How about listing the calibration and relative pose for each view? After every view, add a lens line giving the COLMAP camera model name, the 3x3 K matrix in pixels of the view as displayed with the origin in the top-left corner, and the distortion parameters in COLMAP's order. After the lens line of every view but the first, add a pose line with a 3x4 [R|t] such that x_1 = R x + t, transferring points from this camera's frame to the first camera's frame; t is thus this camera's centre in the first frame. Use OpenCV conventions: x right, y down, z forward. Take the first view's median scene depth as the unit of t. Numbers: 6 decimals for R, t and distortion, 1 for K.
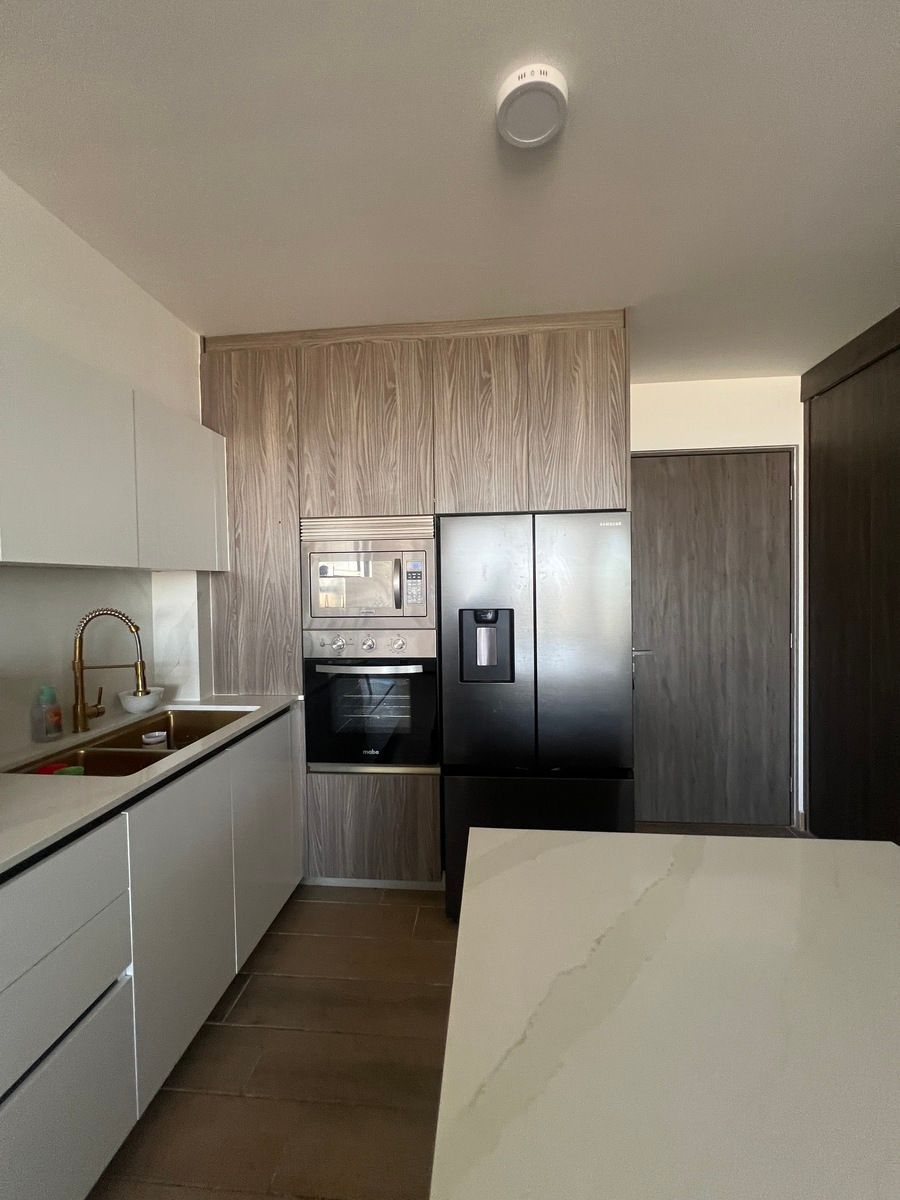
lens RADIAL K [[483.7, 0, 452.9], [0, 483.7, 597.7], [0, 0, 1]] dist [-0.002106, -0.000261]
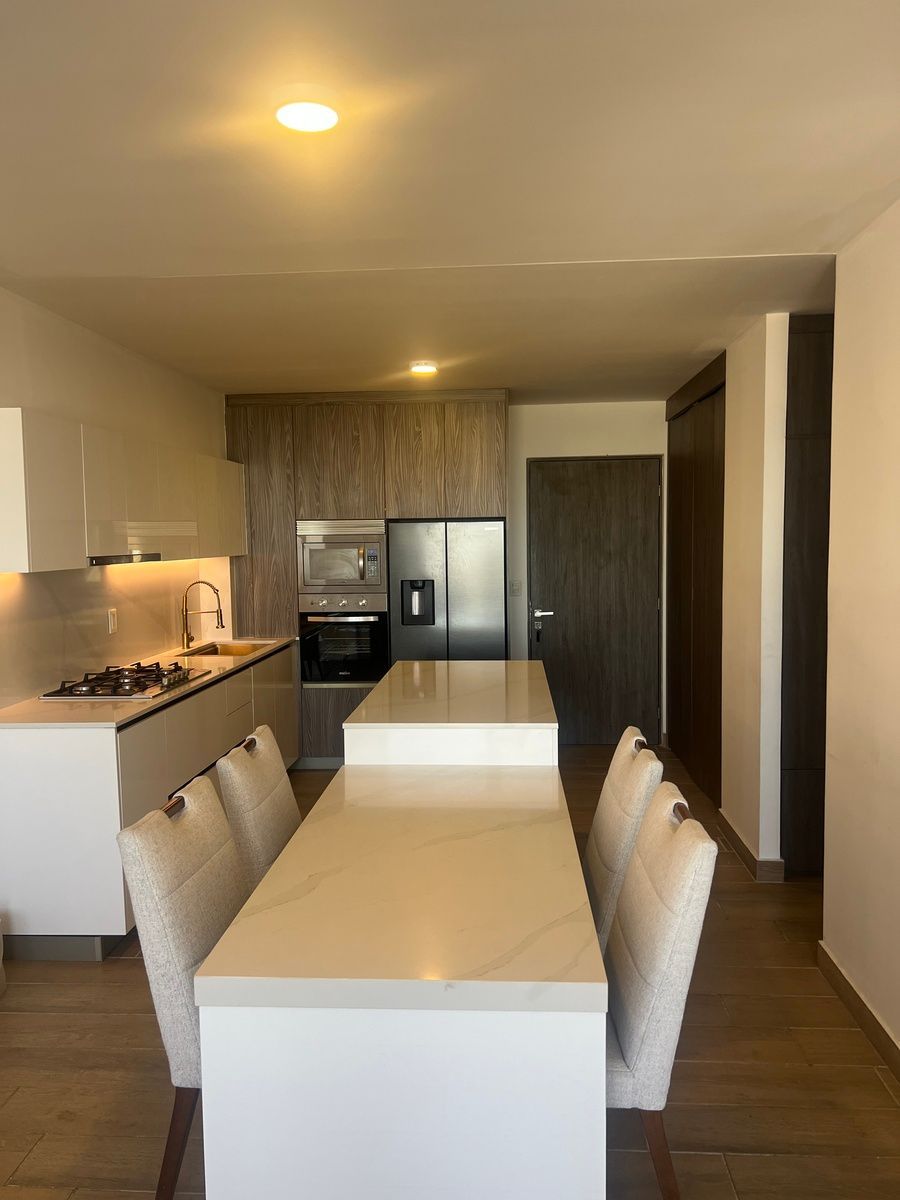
lens RADIAL K [[899.7, 0, 455.5], [0, 899.7, 608.7], [0, 0, 1]] dist [0.112656, 0.000523]
pose [[0.999147, -0.001865, 0.041243, 0.065670], [-0.000390, 0.998509, 0.054588, -0.041913], [-0.041283, -0.054557, 0.997657, -1.866762]]
